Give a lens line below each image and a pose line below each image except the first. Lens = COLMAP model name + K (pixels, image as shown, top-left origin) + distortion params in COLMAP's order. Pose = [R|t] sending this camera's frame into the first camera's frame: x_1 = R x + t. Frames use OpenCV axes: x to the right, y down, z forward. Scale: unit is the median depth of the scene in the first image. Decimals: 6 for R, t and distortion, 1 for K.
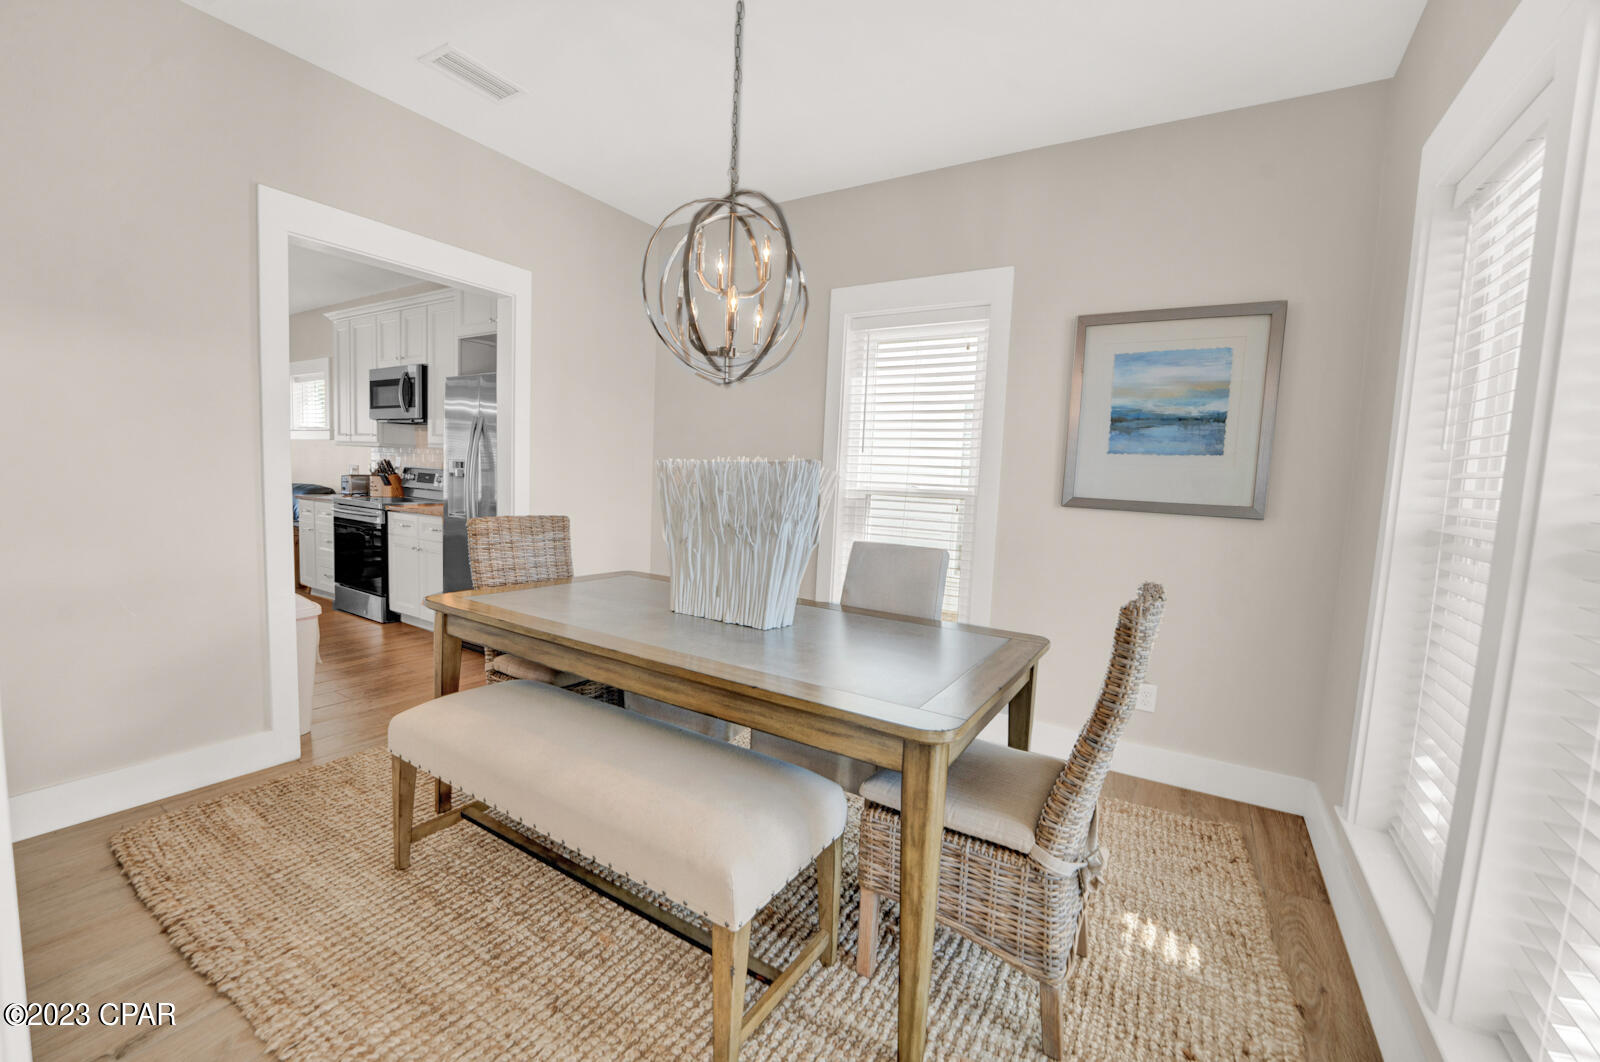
lens RADIAL K [[655.8, 0, 790.4], [0, 655.8, 530.8], [0, 0, 1]] dist [-0.023407, 0.000190]
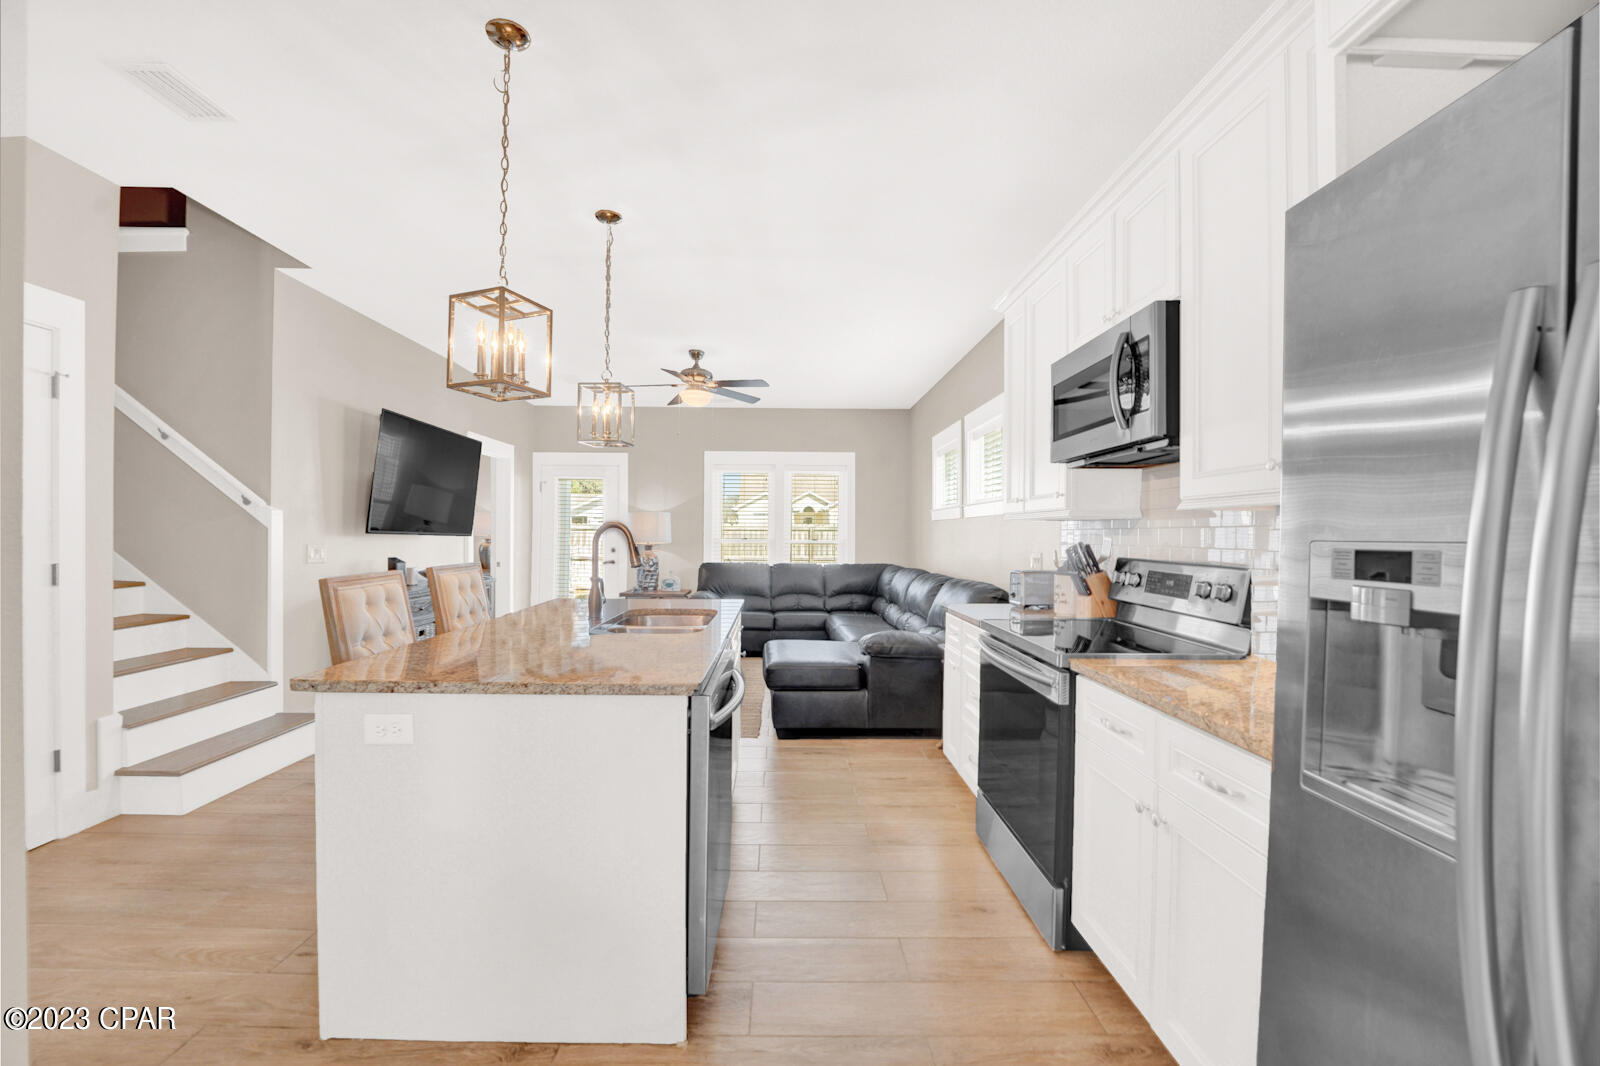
lens RADIAL K [[650.6, 0, 786.0], [0, 650.6, 539.1], [0, 0, 1]] dist [-0.019140, -0.000169]
pose [[0.535758, -0.030399, -0.843824, -0.341890], [-0.061905, 0.995248, -0.075158, -0.064630], [0.842099, 0.092503, 0.531330, 0.572491]]
